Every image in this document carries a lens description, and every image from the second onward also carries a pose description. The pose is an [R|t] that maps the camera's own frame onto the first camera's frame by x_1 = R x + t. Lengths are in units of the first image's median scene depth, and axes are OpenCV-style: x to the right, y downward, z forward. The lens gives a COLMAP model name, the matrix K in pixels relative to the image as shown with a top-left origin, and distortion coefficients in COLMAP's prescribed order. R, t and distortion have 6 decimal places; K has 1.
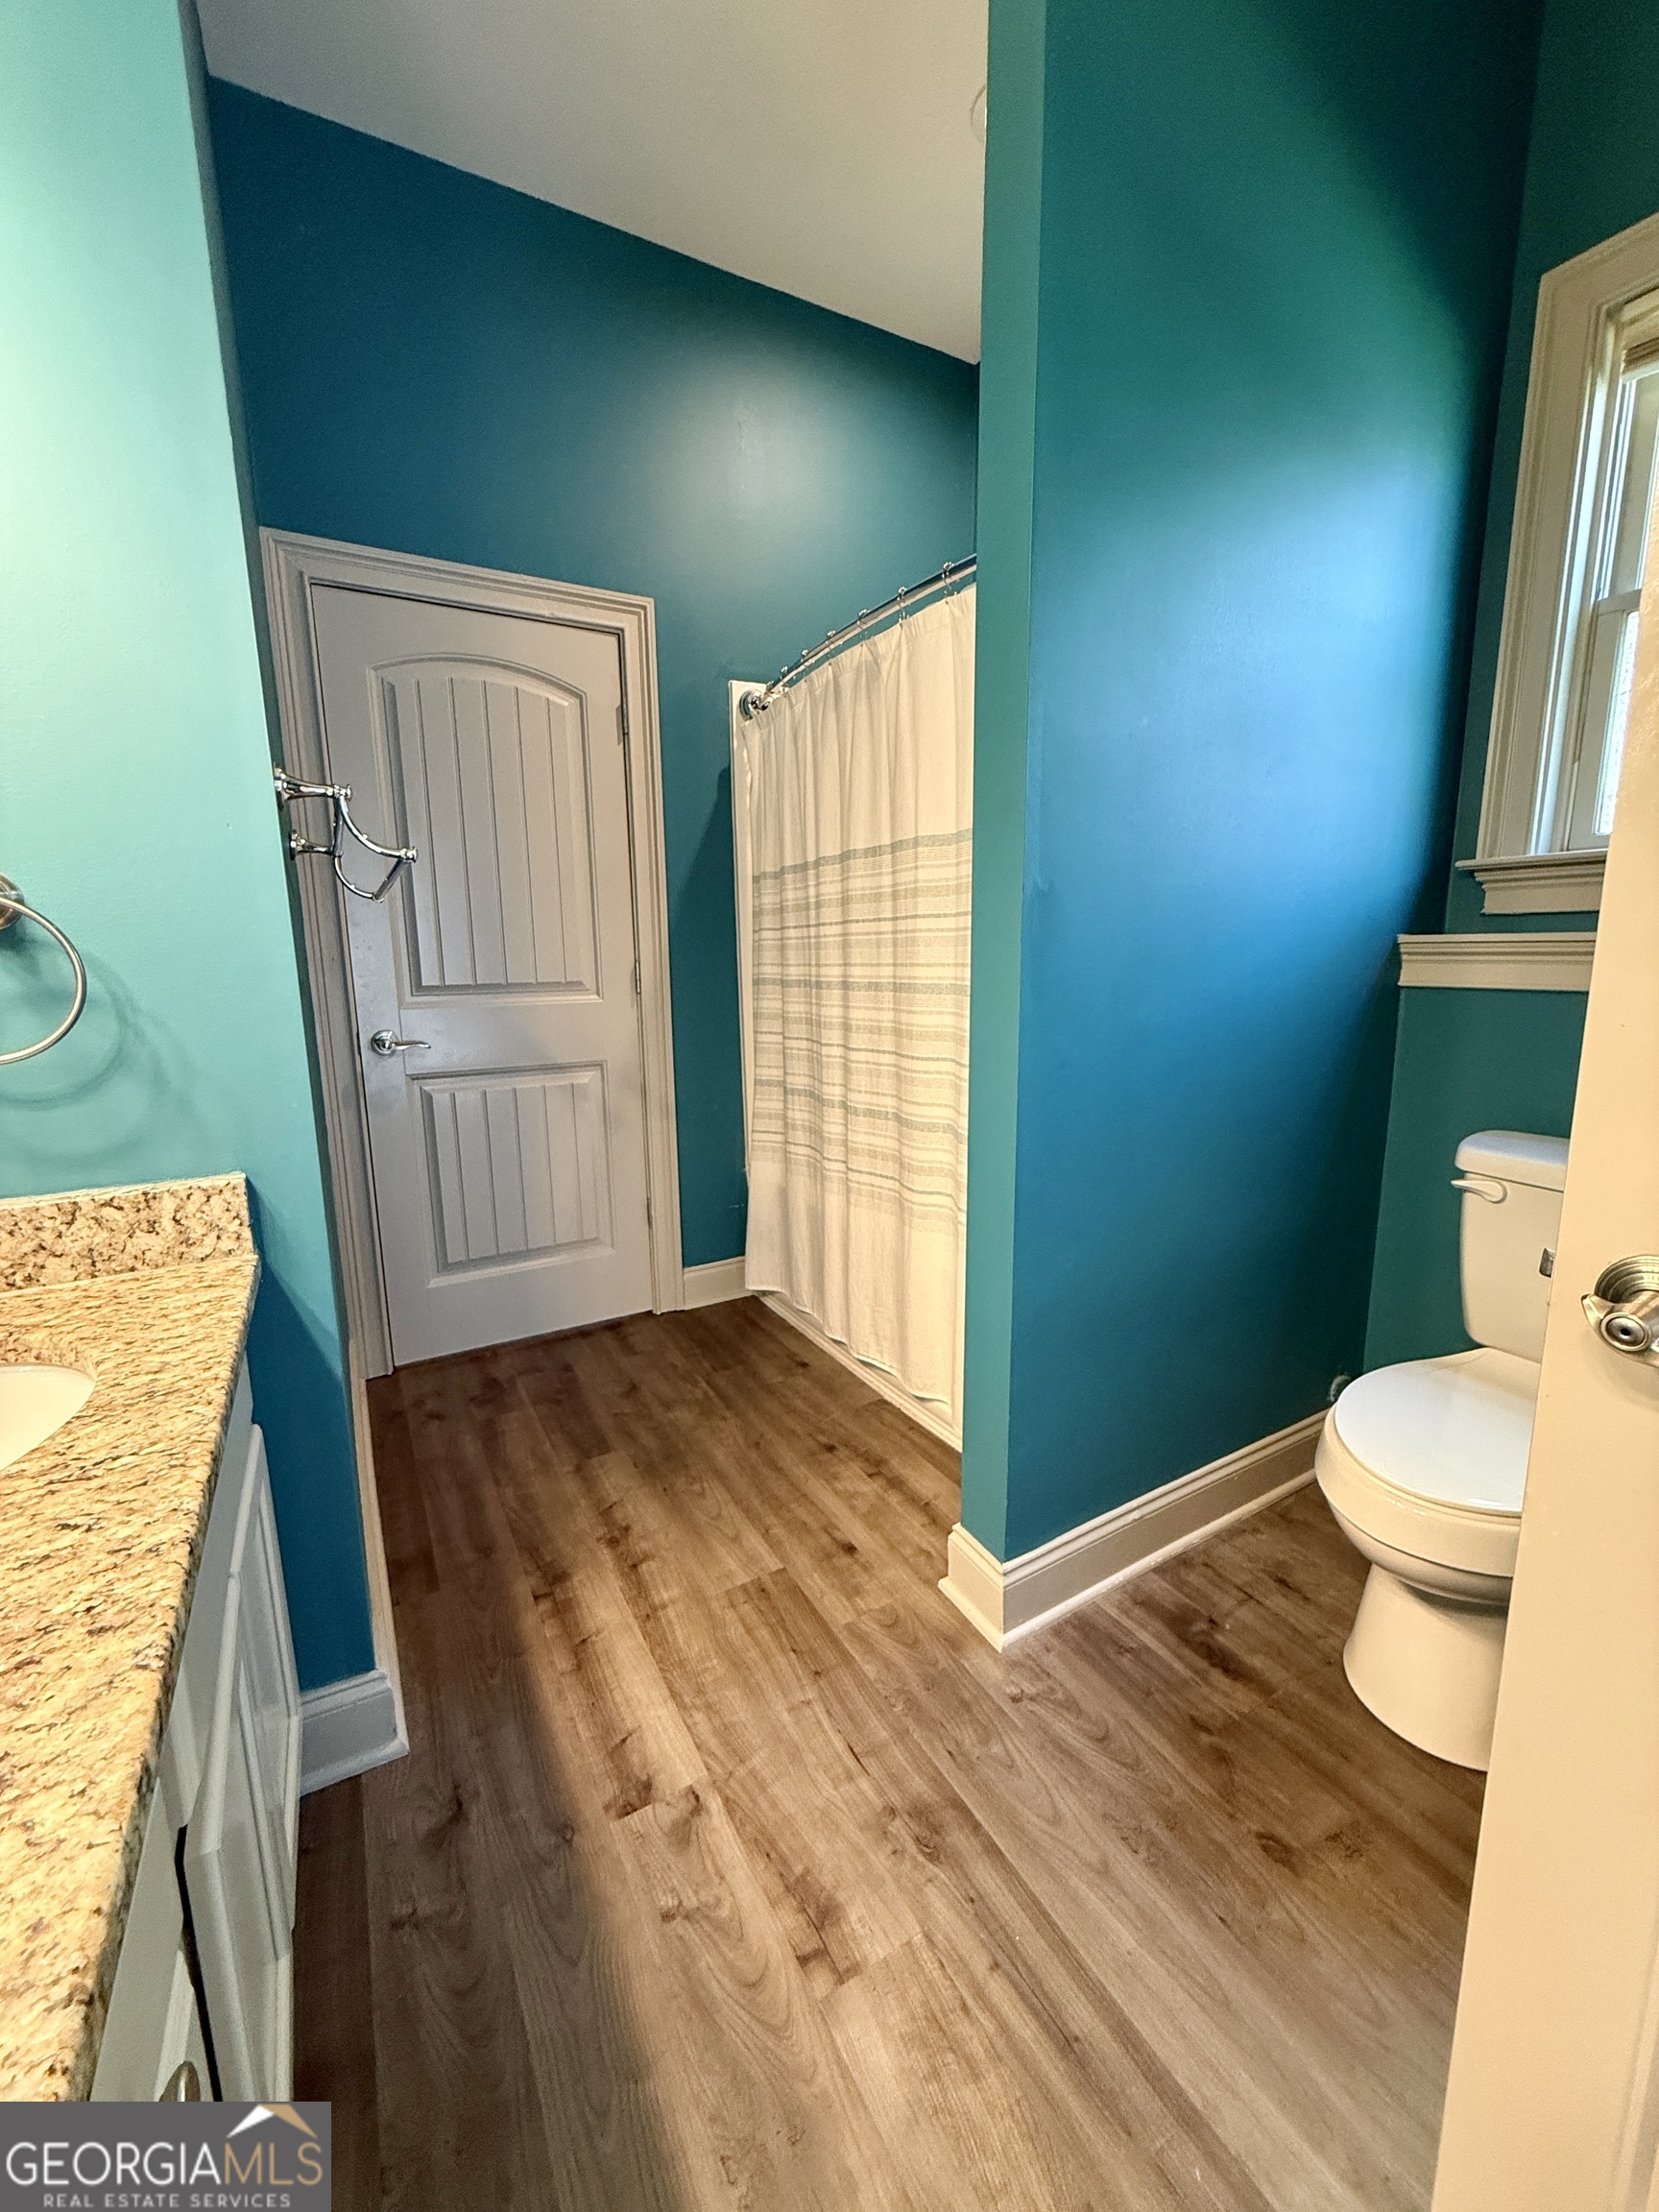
lens RADIAL K [[882.8, 0, 836.9], [0, 882.8, 1105.5], [0, 0, 1]] dist [0.001310, -0.001285]
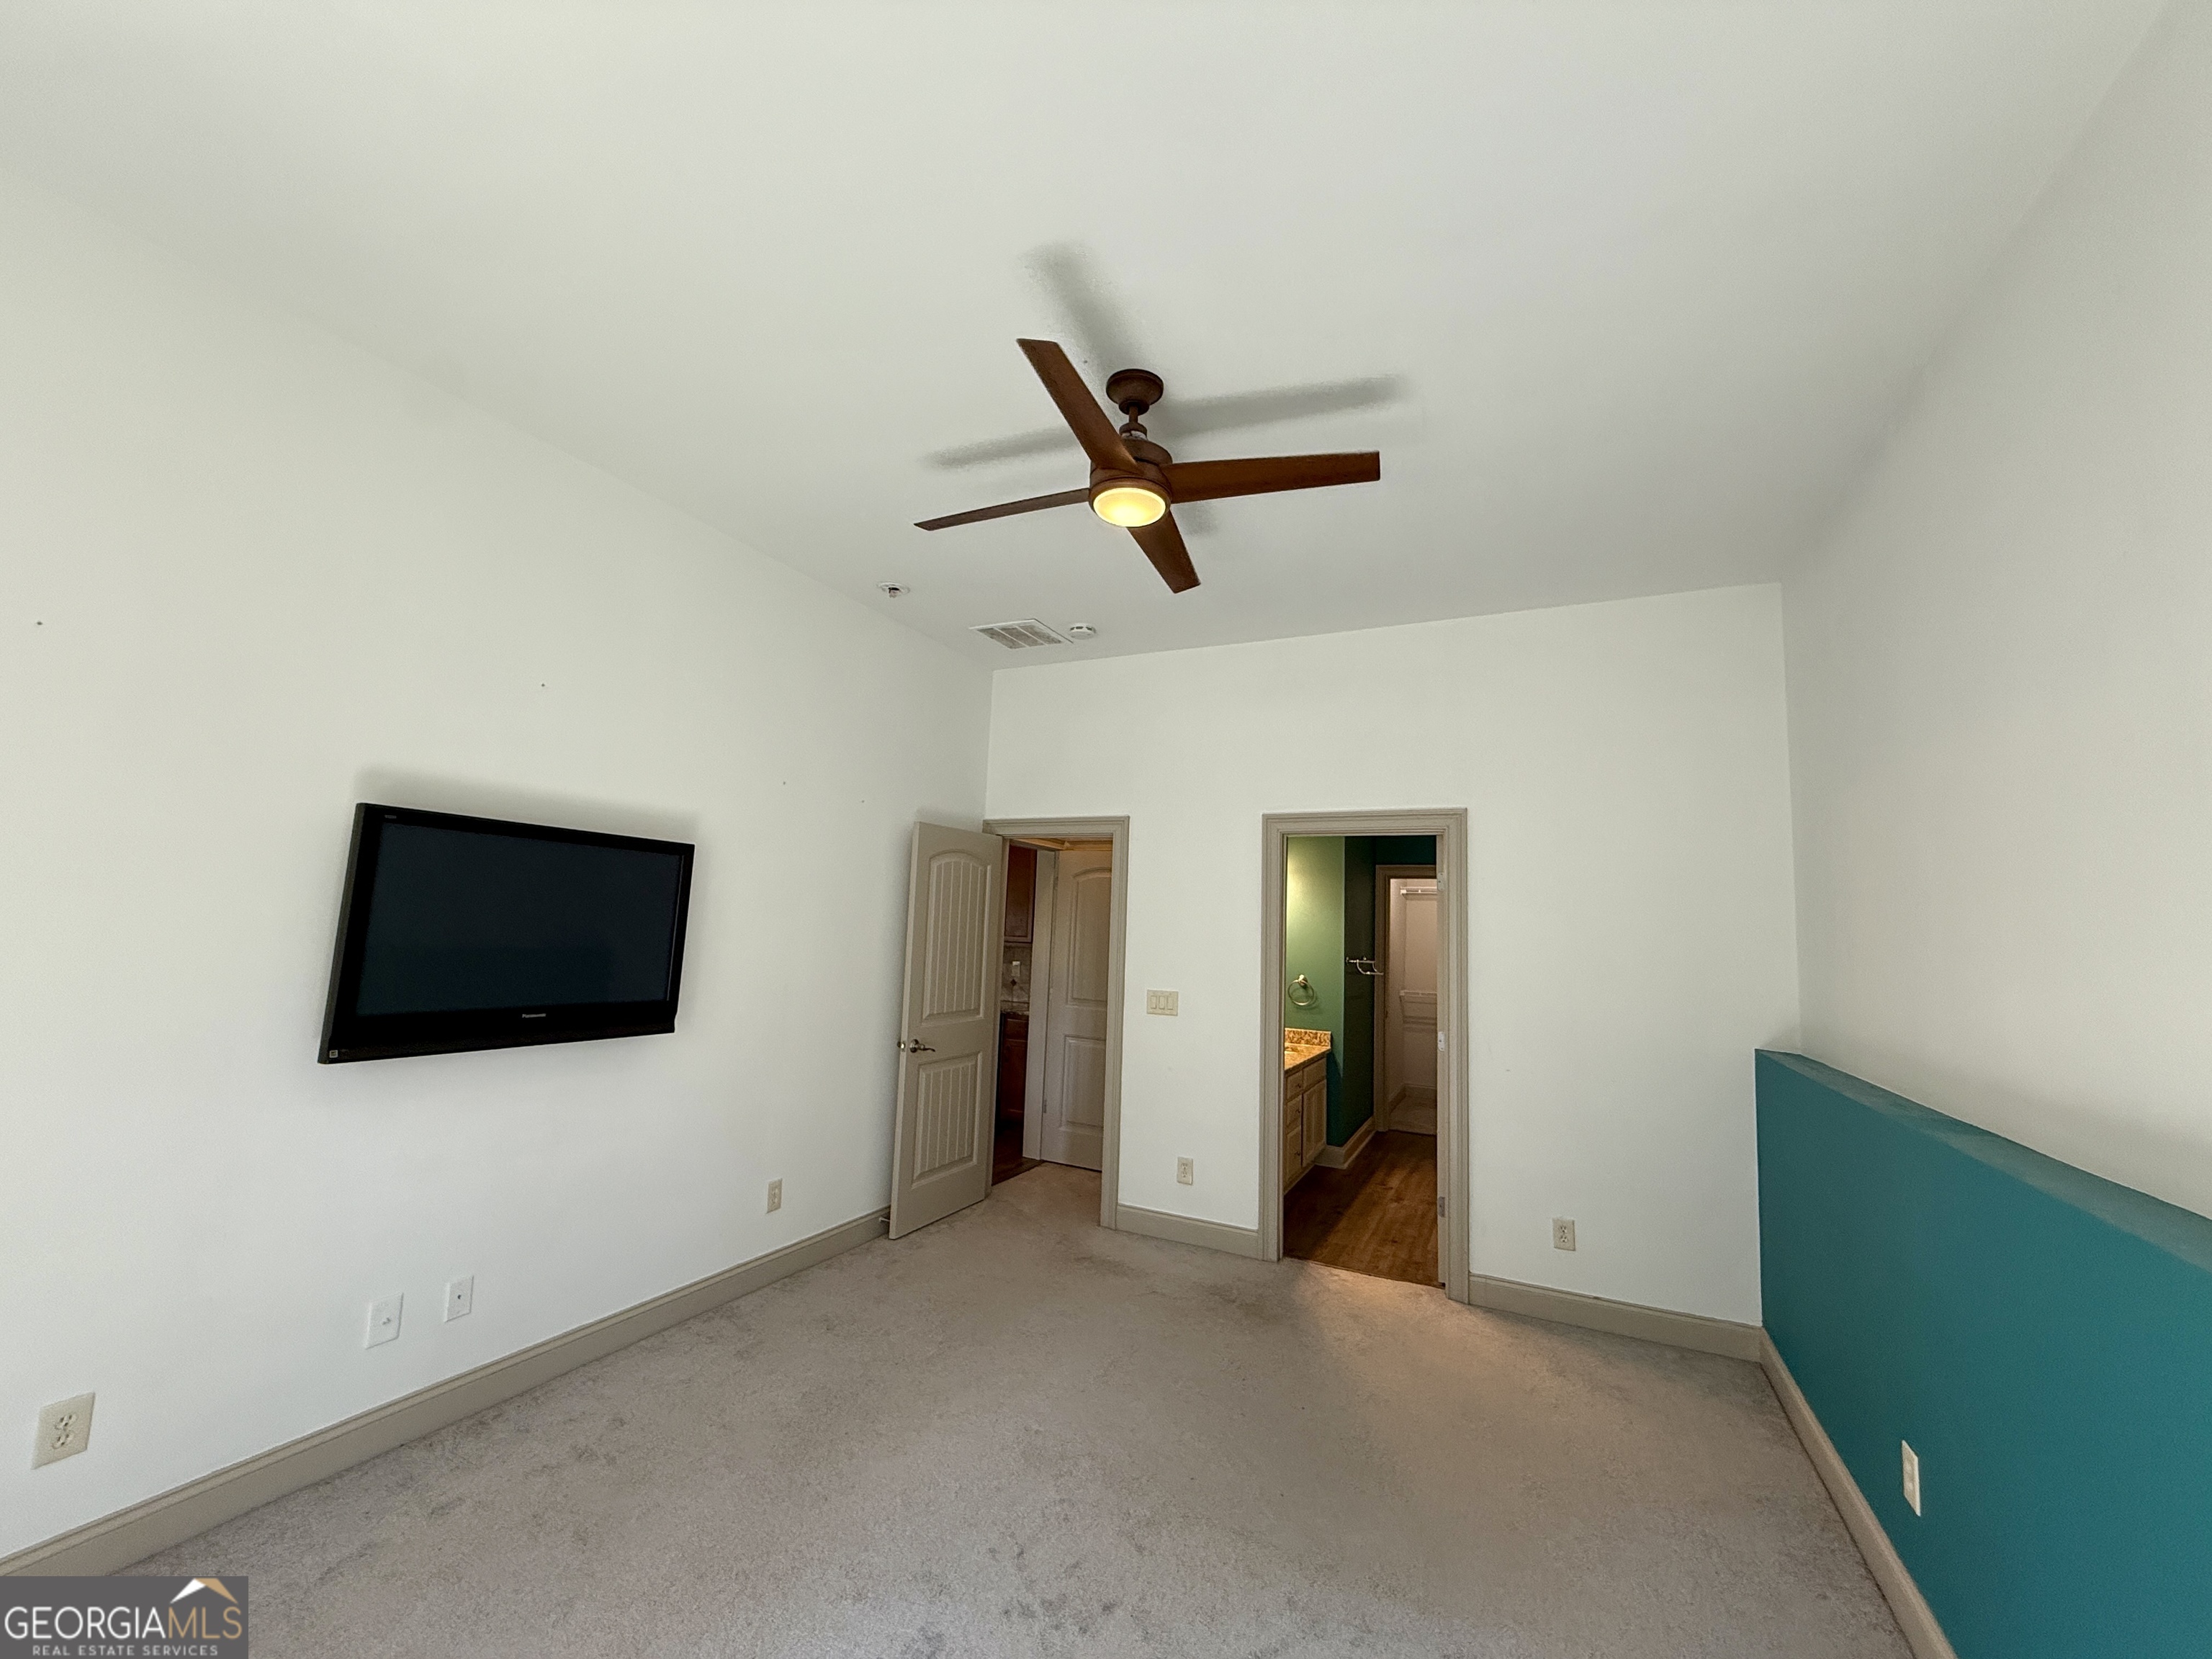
lens RADIAL K [[882.8, 0, 1112.1], [0, 882.8, 829.0], [0, 0, 1]] dist [0.001310, -0.001285]
pose [[0.566810, -0.057391, -0.821847, 2.800358], [-0.187965, 0.962251, -0.196831, 0.178907], [0.802119, 0.266044, 0.534626, -2.998258]]
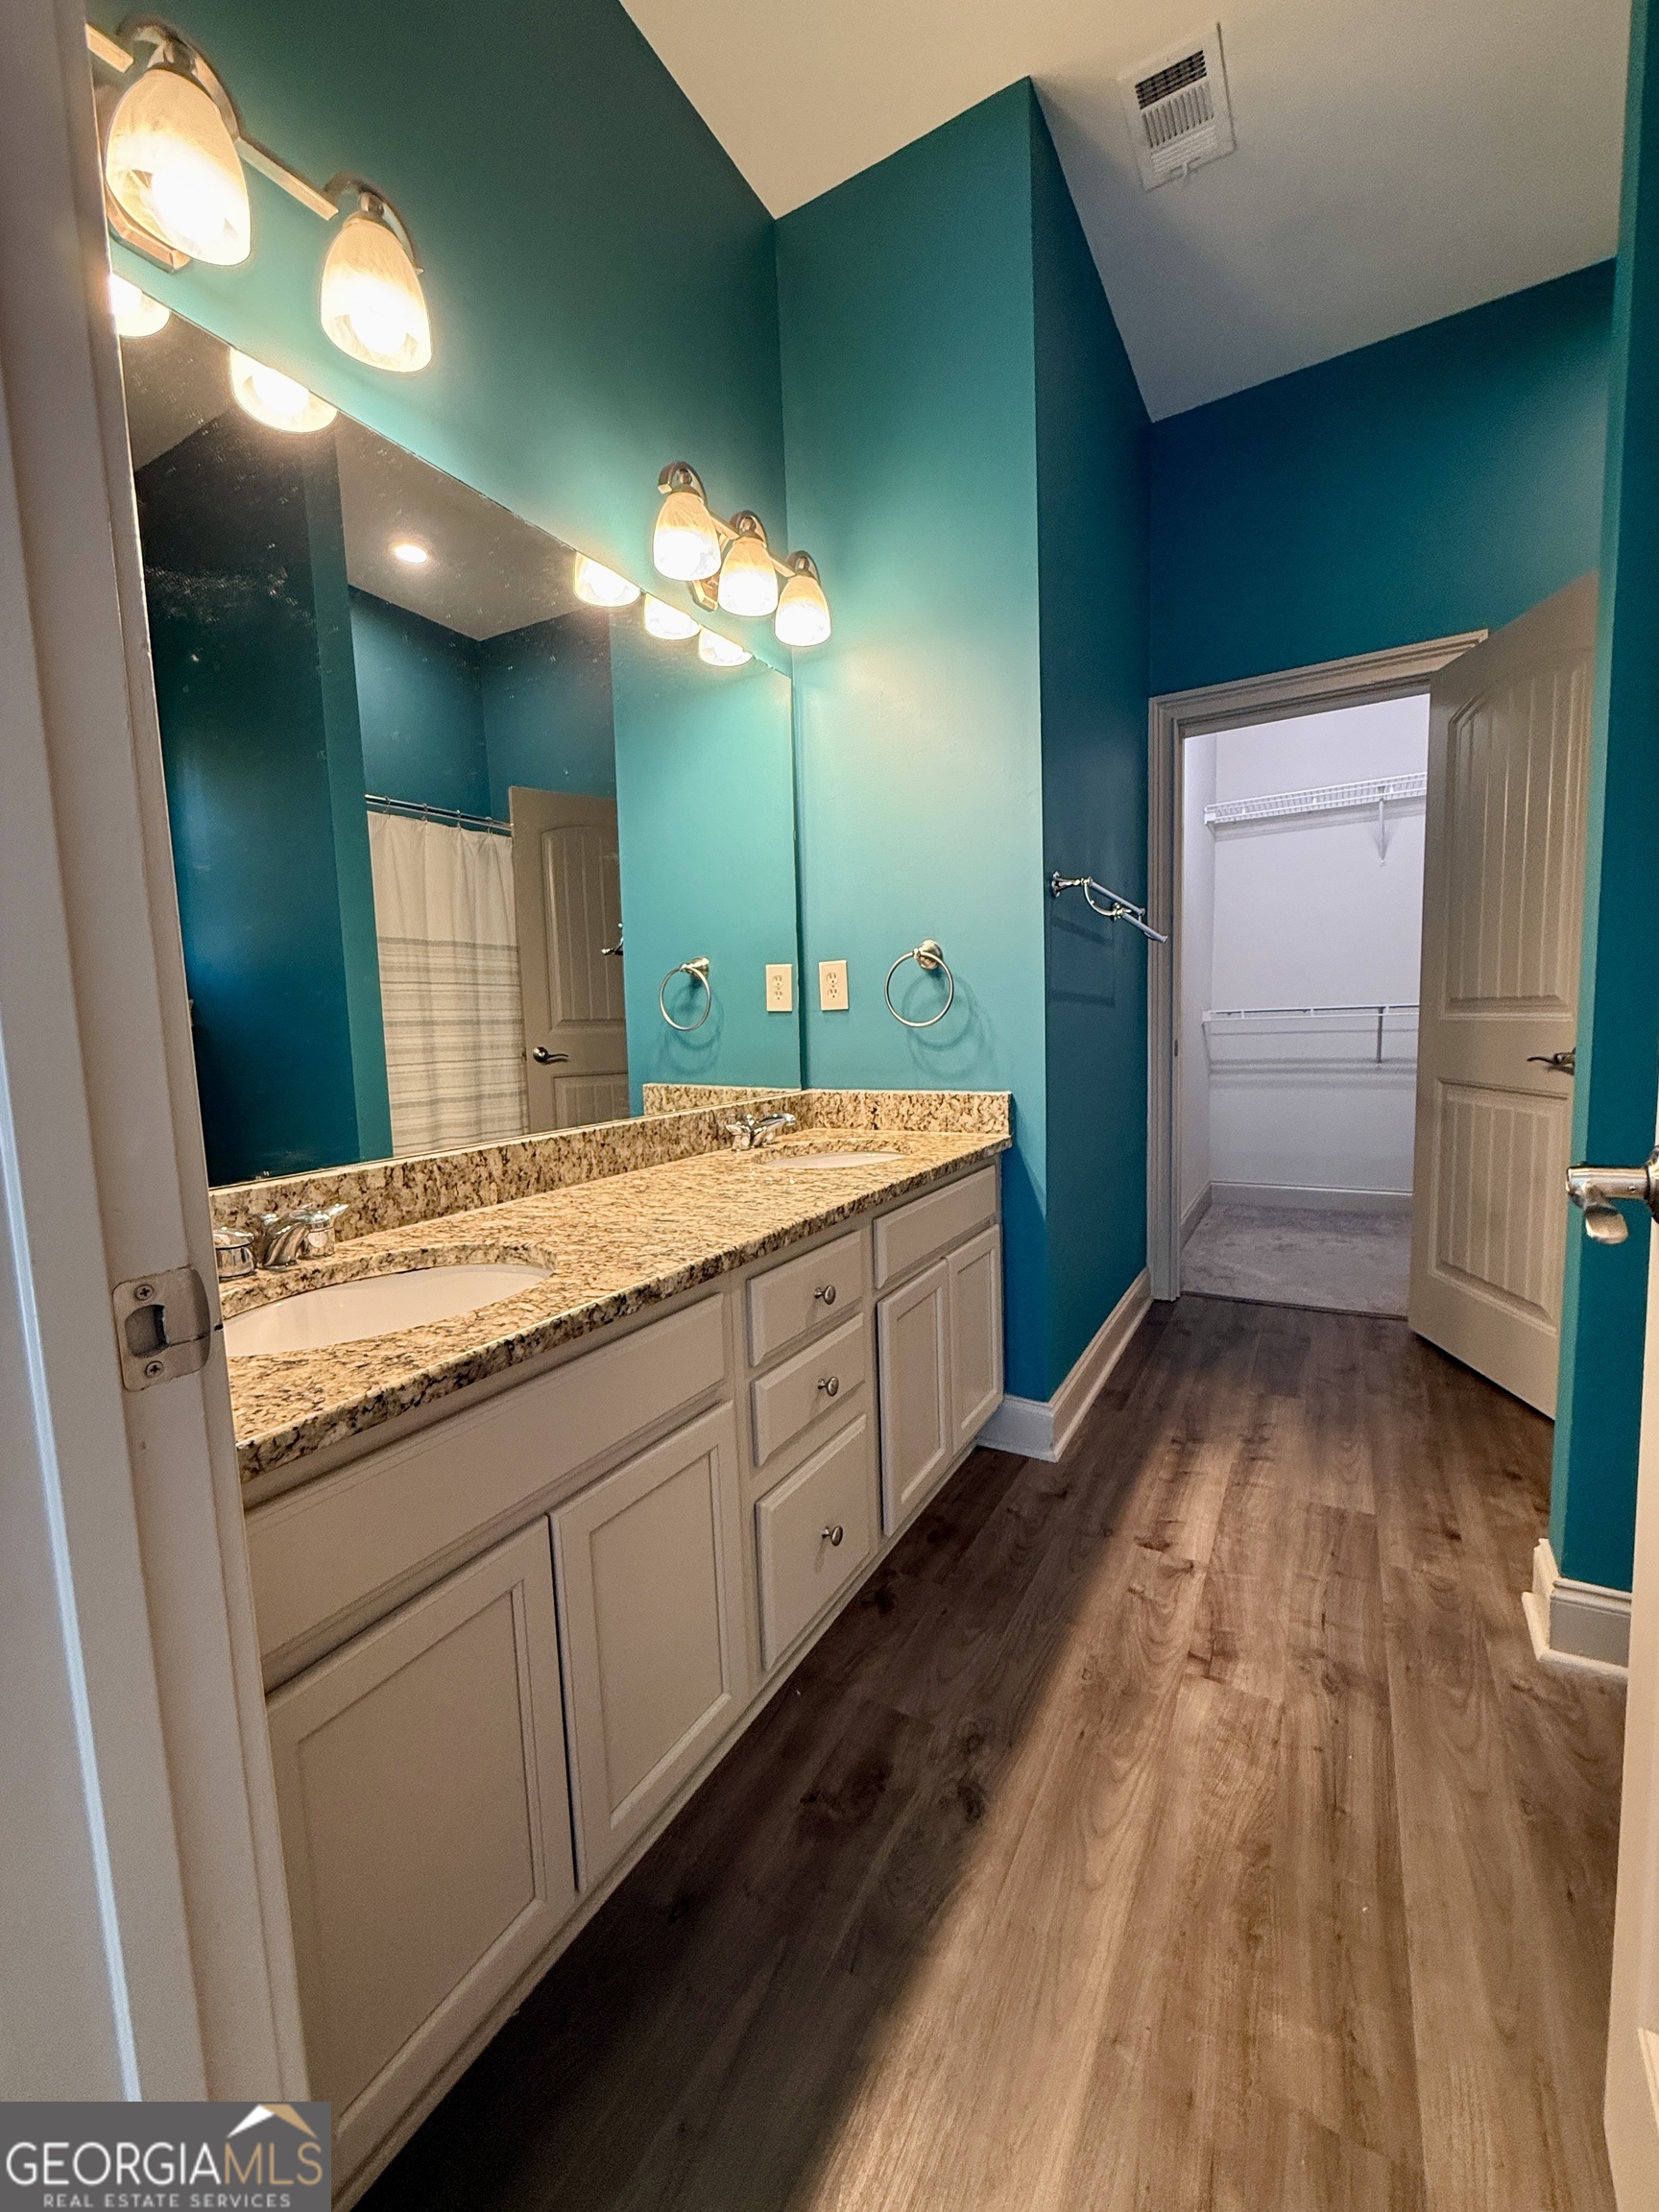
lens RADIAL K [[882.8, 0, 827.5], [0, 882.8, 1102.5], [0, 0, 1]] dist [0.001310, -0.001285]
pose [[0.502987, 0.077167, -0.860842, 0.687304], [-0.122238, 0.992346, 0.017532, 0.103285], [0.855606, 0.096409, 0.508570, -0.265755]]
